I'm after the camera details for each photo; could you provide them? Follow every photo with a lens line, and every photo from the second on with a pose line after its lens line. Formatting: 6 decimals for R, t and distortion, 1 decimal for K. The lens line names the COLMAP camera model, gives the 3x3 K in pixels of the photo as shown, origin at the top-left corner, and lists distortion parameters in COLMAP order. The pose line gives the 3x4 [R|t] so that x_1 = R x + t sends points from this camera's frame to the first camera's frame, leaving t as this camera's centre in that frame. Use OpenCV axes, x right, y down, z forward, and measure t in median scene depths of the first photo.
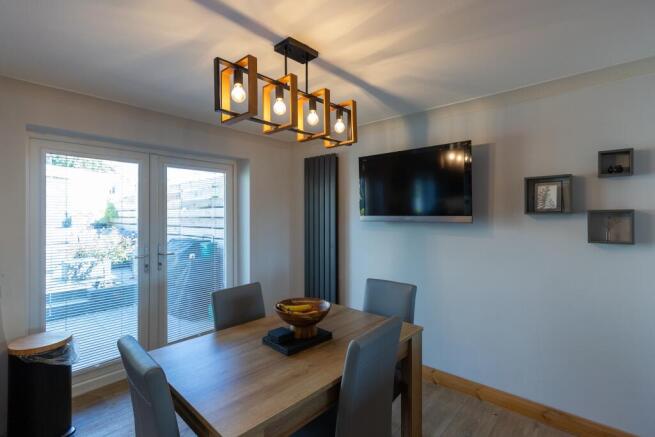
lens RADIAL K [[308.0, 0, 326.6], [0, 308.0, 215.8], [0, 0, 1]] dist [-0.001200, -0.000182]
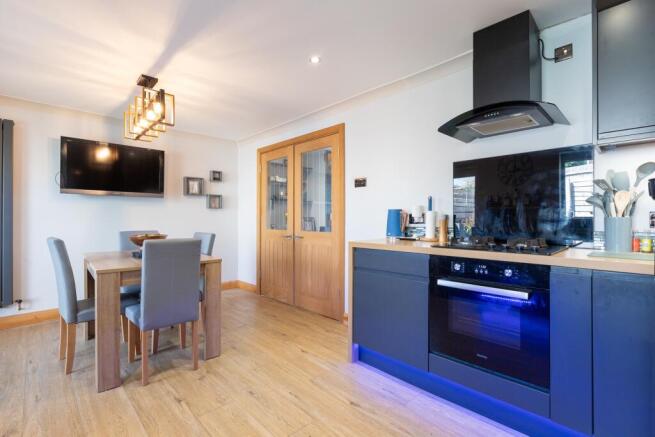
lens RADIAL K [[298.5, 0, 321.3], [0, 298.5, 217.1], [0, 0, 1]] dist [0.001102, -0.000267]
pose [[0.086273, 0.005030, 0.996259, -1.213143], [0.000394, 0.999987, -0.005083, 0.150575], [-0.996271, 0.000831, 0.086270, -0.050544]]
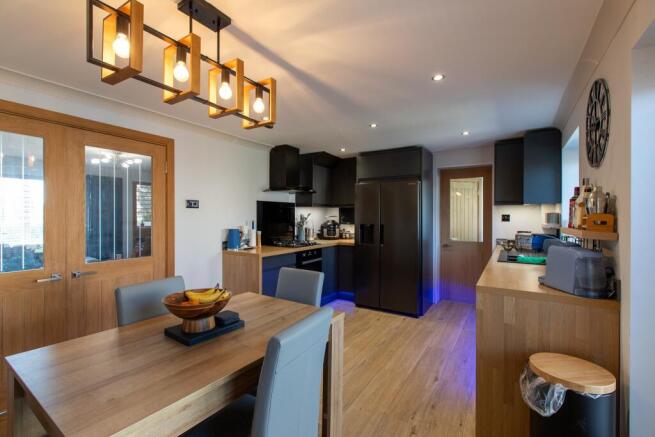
lens RADIAL K [[295.7, 0, 324.9], [0, 295.7, 217.8], [0, 0, 1]] dist [0.000503, -0.000294]
pose [[-0.985175, 0.000044, -0.171550, -0.221116], [-0.000626, 0.999992, 0.003851, 0.046481], [0.171549, 0.003901, -0.985168, 1.445738]]
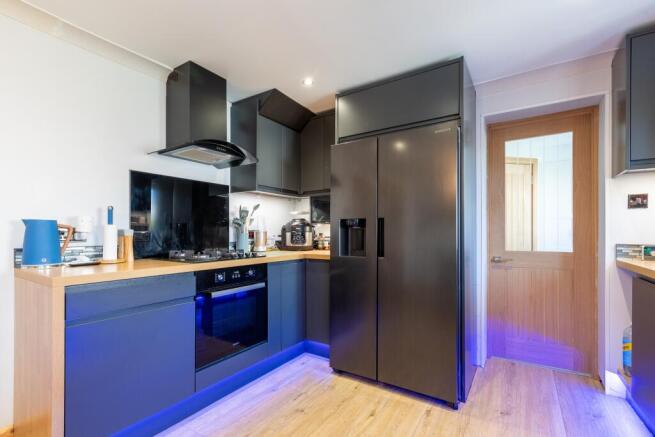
lens RADIAL K [[309.0, 0, 319.7], [0, 309.0, 232.8], [0, 0, 1]] dist [0.010753, 0.000022]
pose [[-0.989633, 0.003179, -0.143581, -0.565129], [0.003682, 0.999988, -0.003235, 0.150084], [0.143569, -0.003730, -0.989633, 0.607863]]
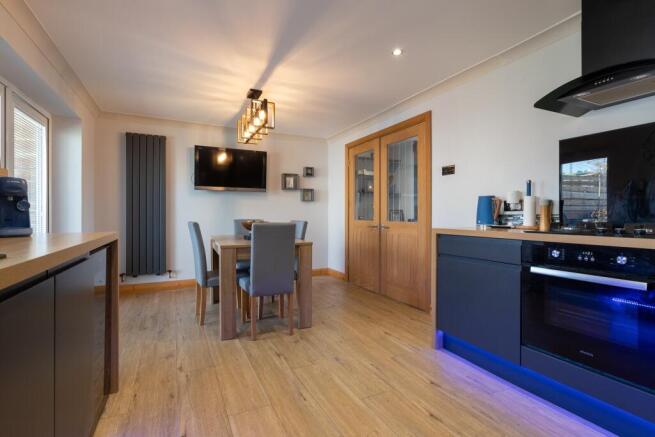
lens RADIAL K [[296.8, 0, 313.6], [0, 296.8, 215.6], [0, 0, 1]] dist [-0.000578, -0.000370]
pose [[0.400536, -0.001964, 0.916279, -1.284574], [-0.000539, 0.999997, 0.002379, 0.185120], [-0.916281, -0.001447, 0.400533, -0.091540]]
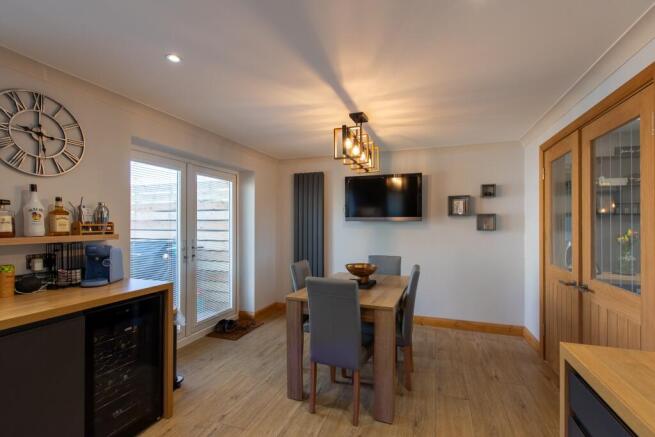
lens RADIAL K [[295.7, 0, 335.6], [0, 295.7, 225.4], [0, 0, 1]] dist [0.002662, 0.000245]
pose [[0.923211, -0.000308, 0.384293, -0.638090], [-0.001530, 0.999989, 0.004475, 0.042996], [-0.384290, -0.004720, 0.923200, -0.357652]]
